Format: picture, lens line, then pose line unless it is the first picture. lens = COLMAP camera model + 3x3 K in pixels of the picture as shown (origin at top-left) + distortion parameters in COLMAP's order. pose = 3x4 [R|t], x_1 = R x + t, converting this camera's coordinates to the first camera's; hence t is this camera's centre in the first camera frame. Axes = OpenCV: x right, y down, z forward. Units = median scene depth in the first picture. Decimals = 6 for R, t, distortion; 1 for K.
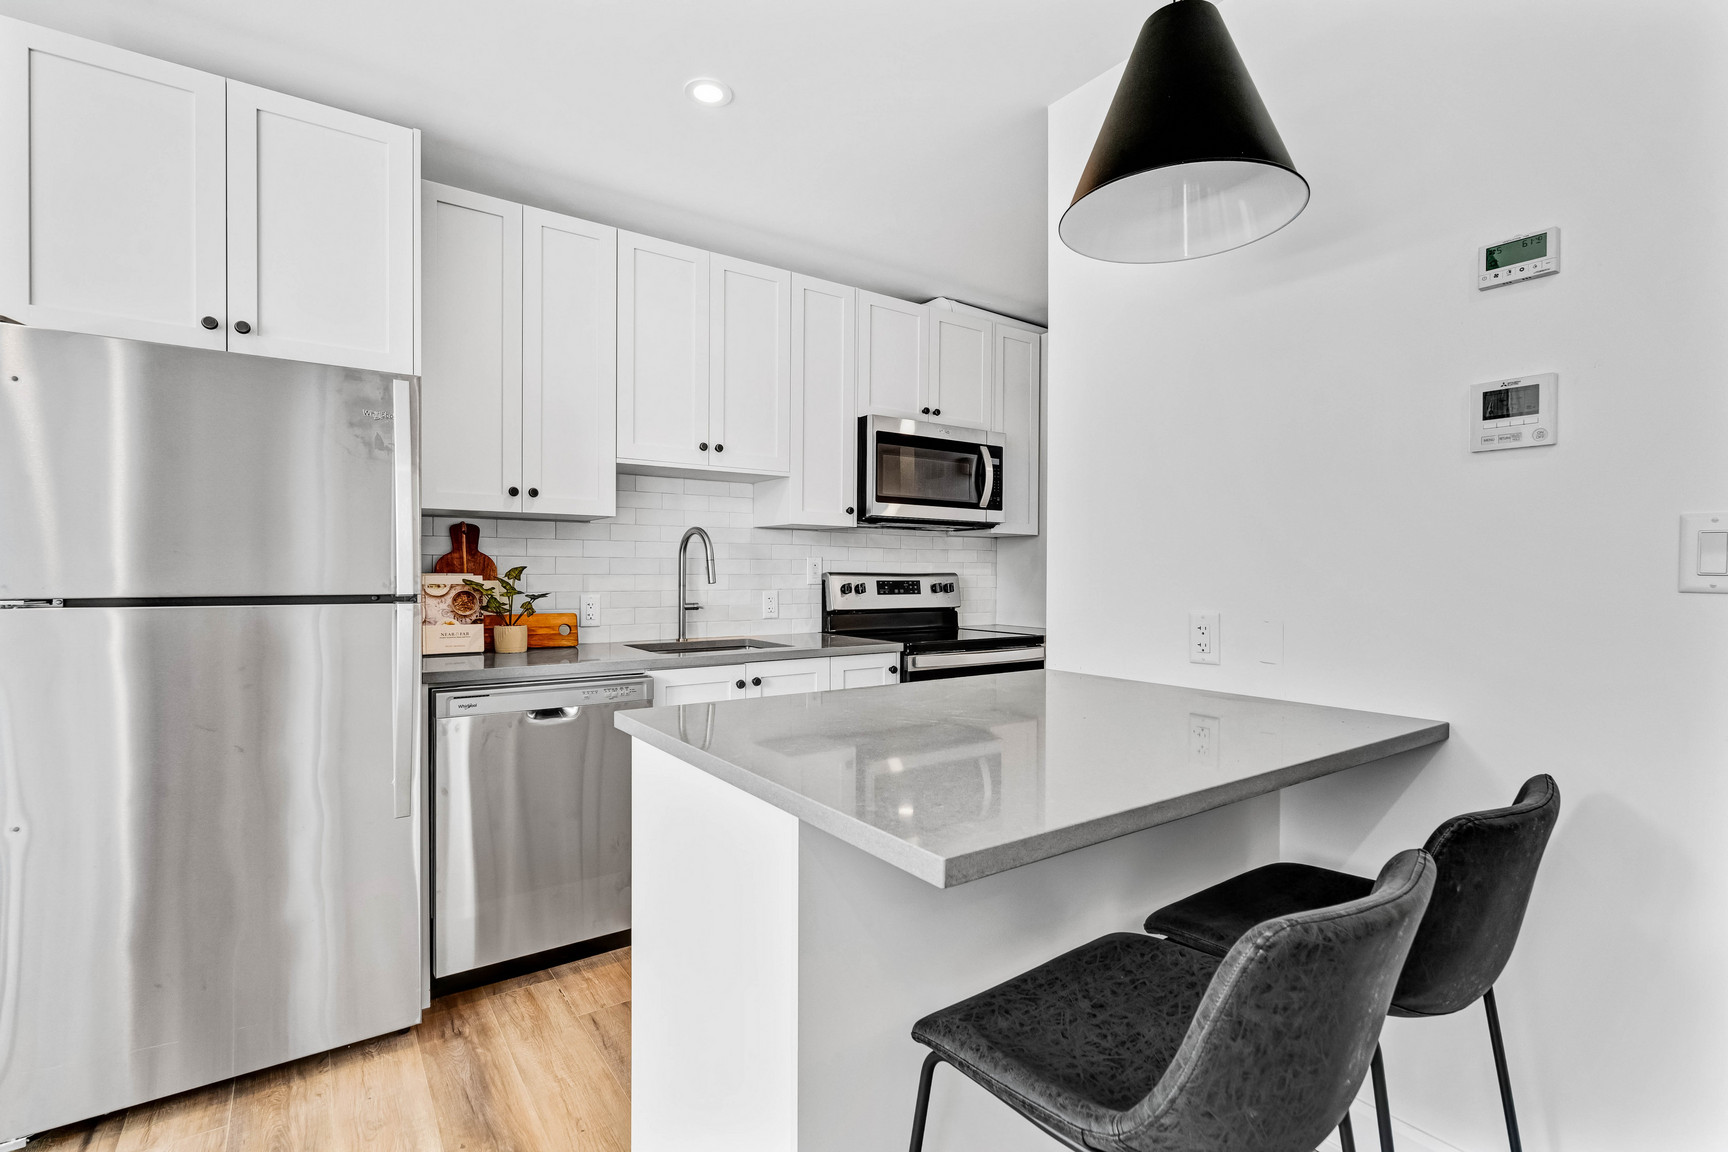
lens RADIAL K [[822.4, 0, 857.0], [0, 822.4, 579.4], [0, 0, 1]] dist [-0.002951, -0.002501]
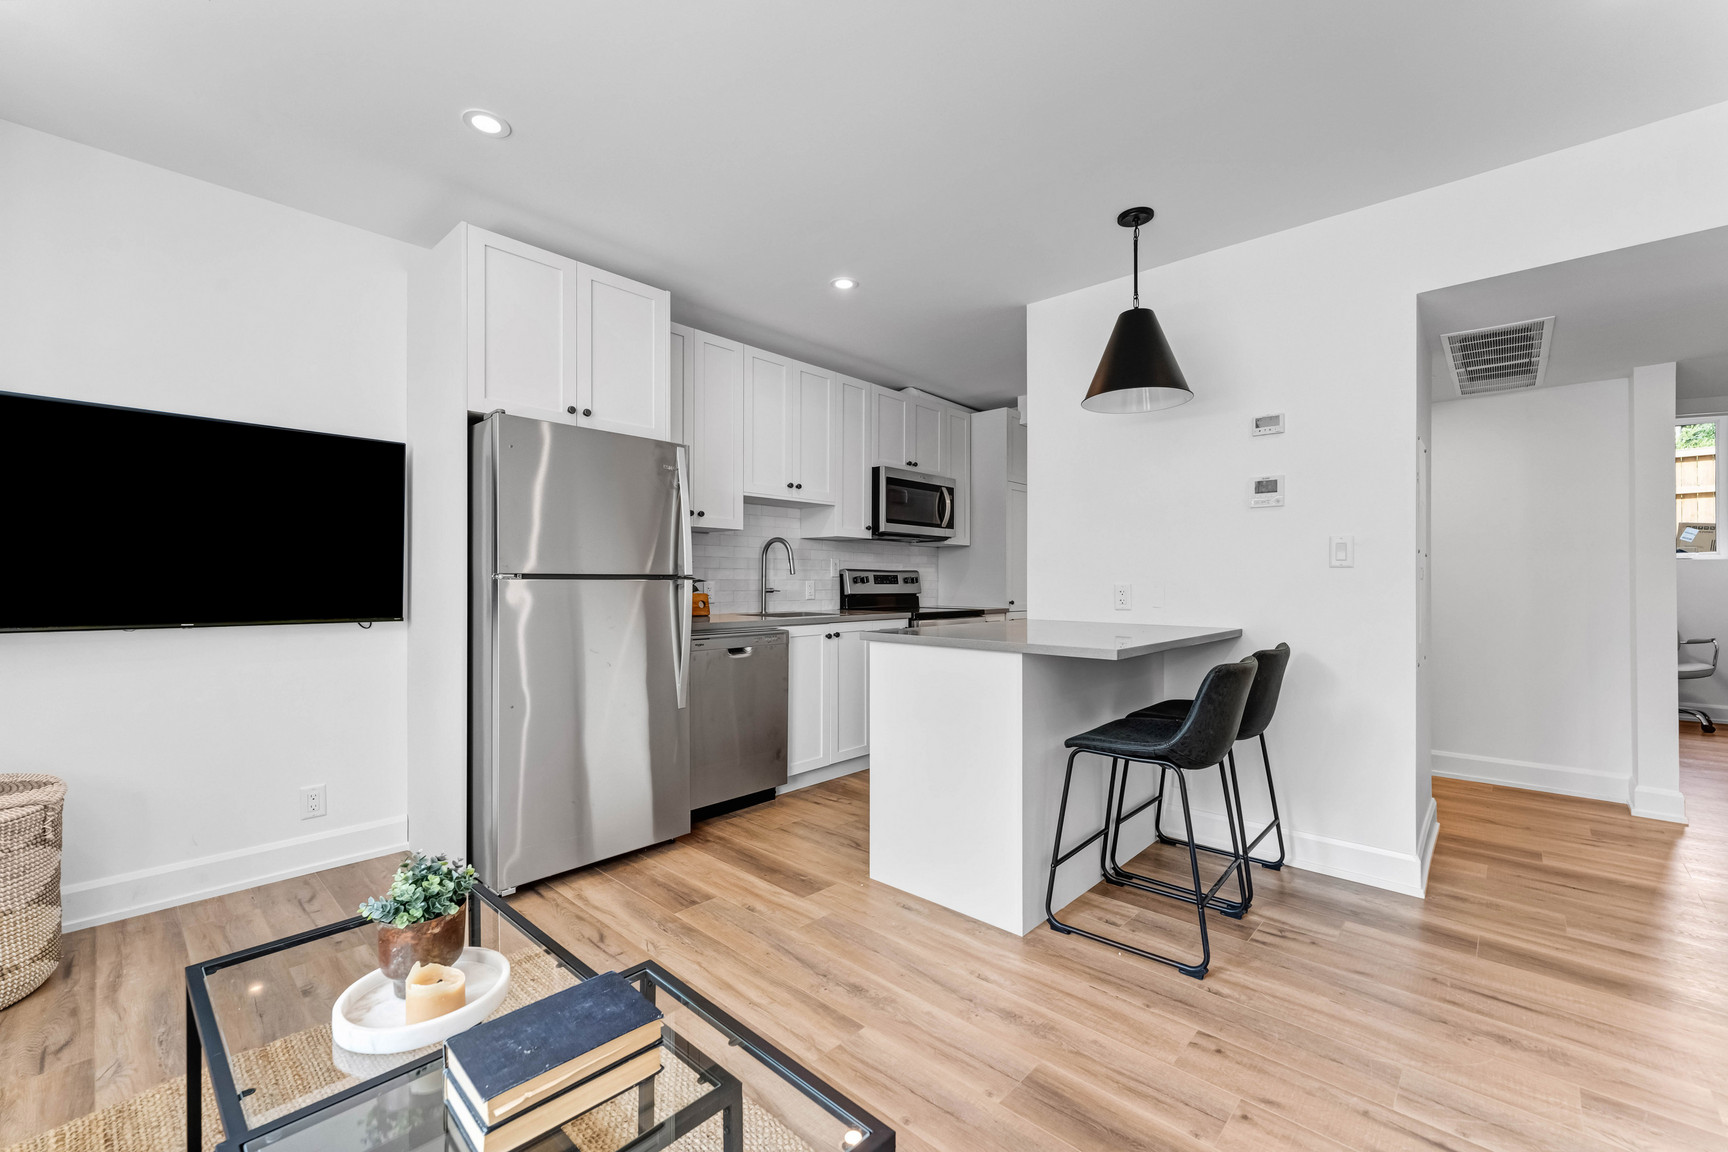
lens RADIAL K [[702.8, 0, 861.9], [0, 702.8, 575.8], [0, 0, 1]] dist [-0.000289, 0.000141]
pose [[0.979925, 0.001444, 0.199359, -0.283678], [0.001365, 0.999902, -0.013956, 0.023641], [-0.199360, 0.013948, 0.979827, -0.282209]]
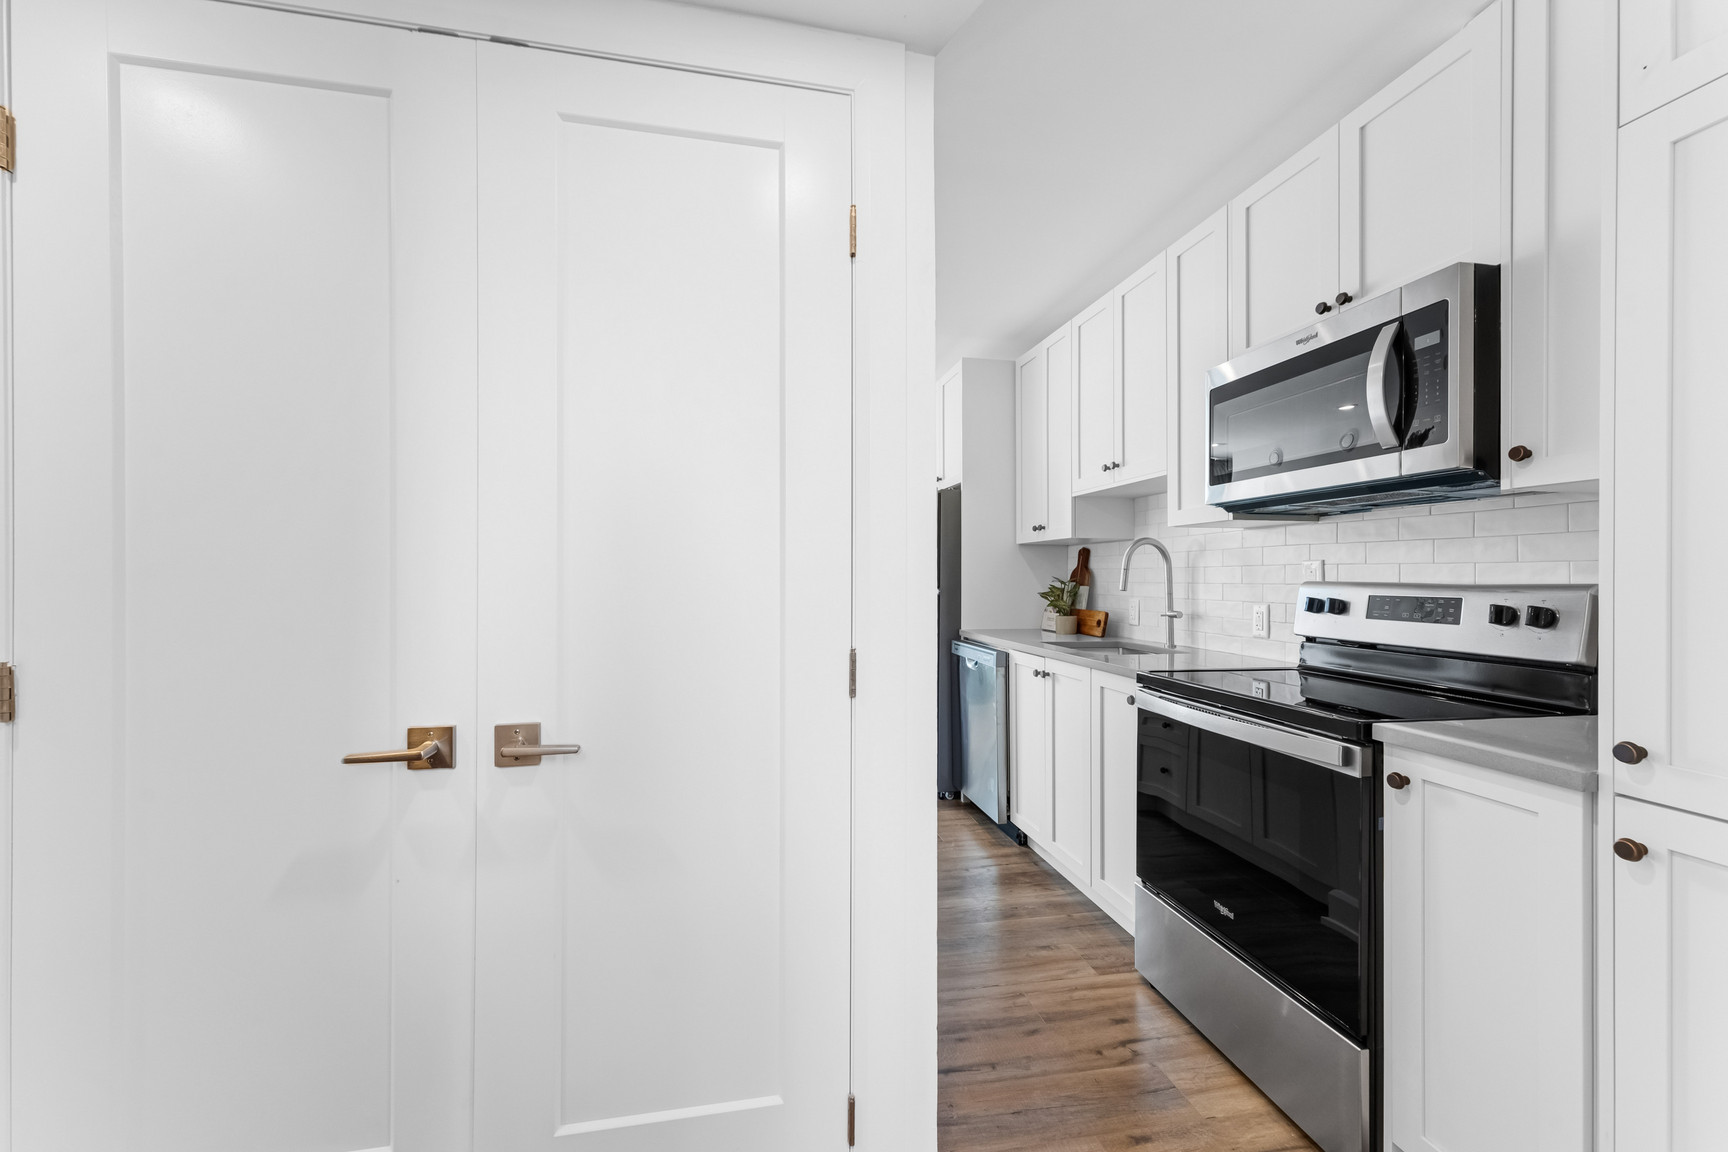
lens RADIAL K [[702.8, 0, 860.6], [0, 702.8, 580.5], [0, 0, 1]] dist [-0.000289, 0.000141]
pose [[-0.413009, -0.002670, -0.910723, 0.735364], [-0.017303, 0.999838, 0.004916, -0.006219], [0.910563, 0.017788, -0.412988, 0.975549]]
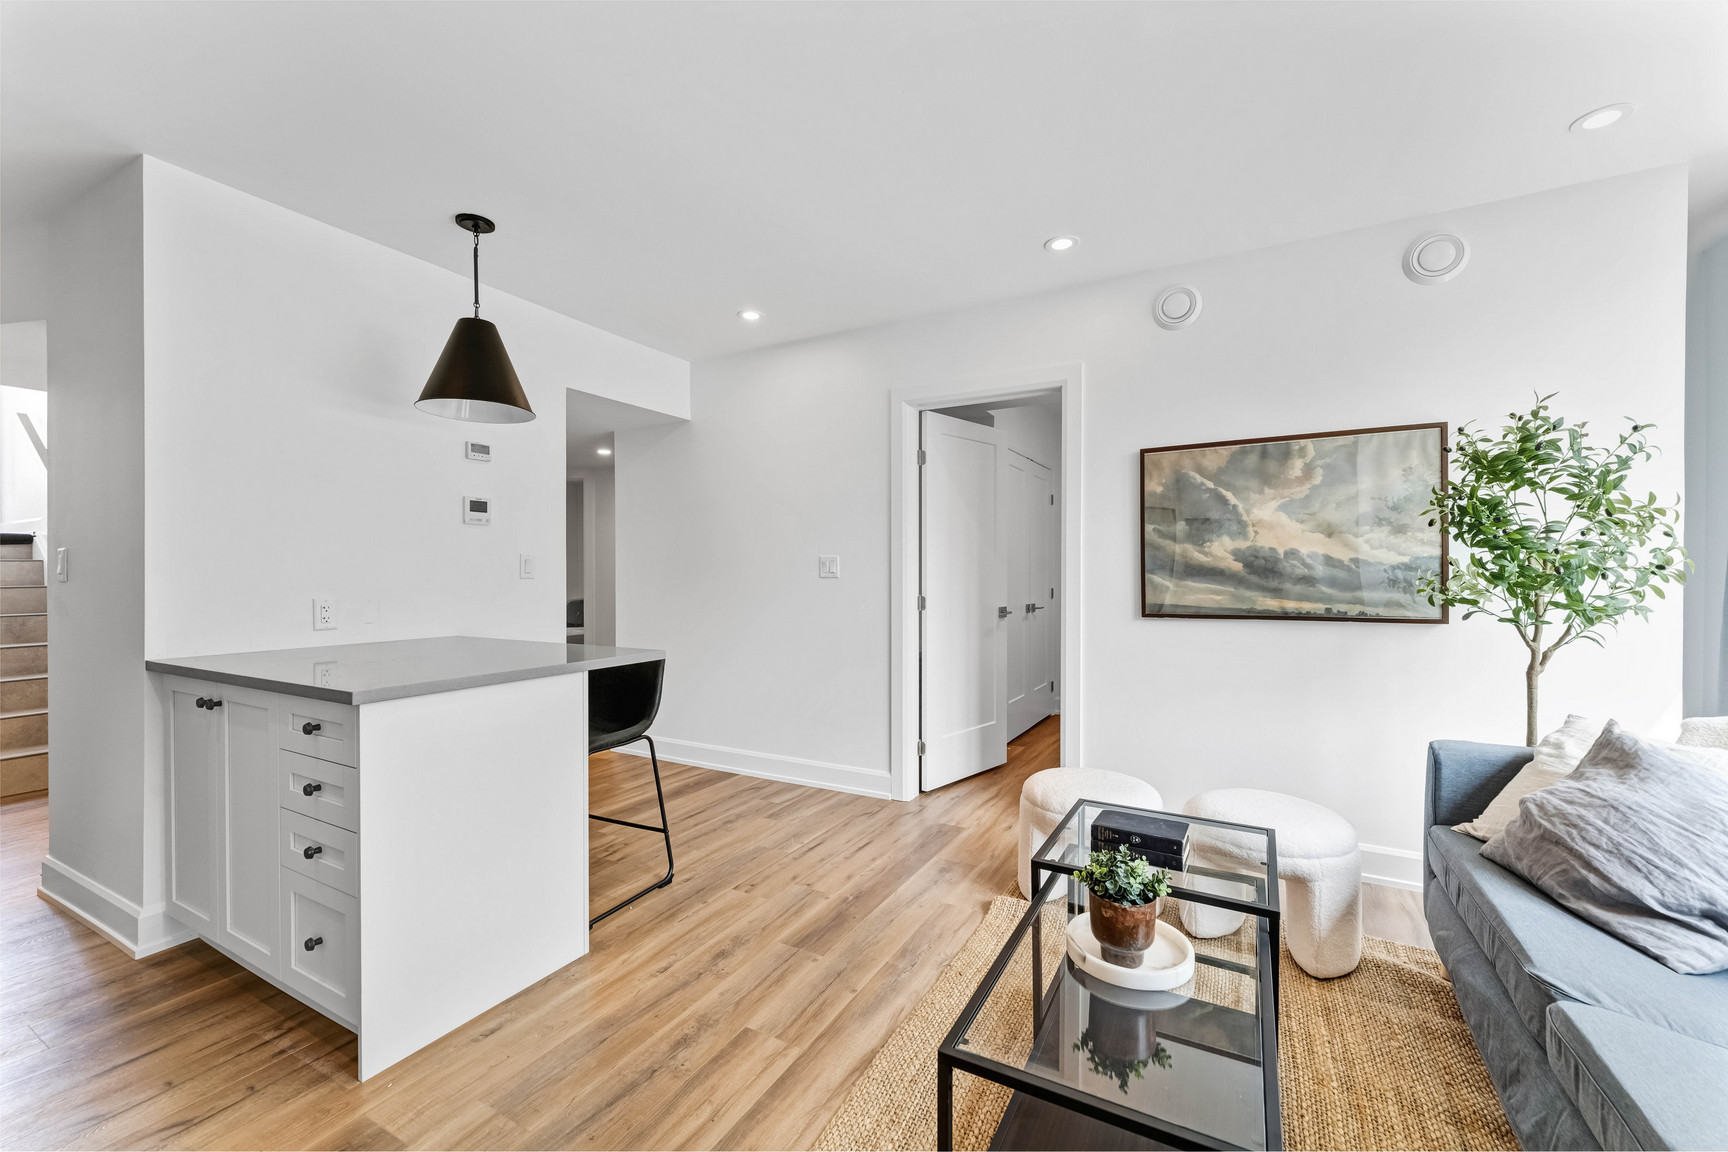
lens RADIAL K [[702.8, 0, 859.8], [0, 702.8, 572.1], [0, 0, 1]] dist [-0.000289, 0.000141]
pose [[-0.418910, -0.003111, 0.908022, -0.685508], [0.010880, 0.999905, 0.008446, -0.006437], [-0.907963, 0.013417, -0.418837, 0.336522]]
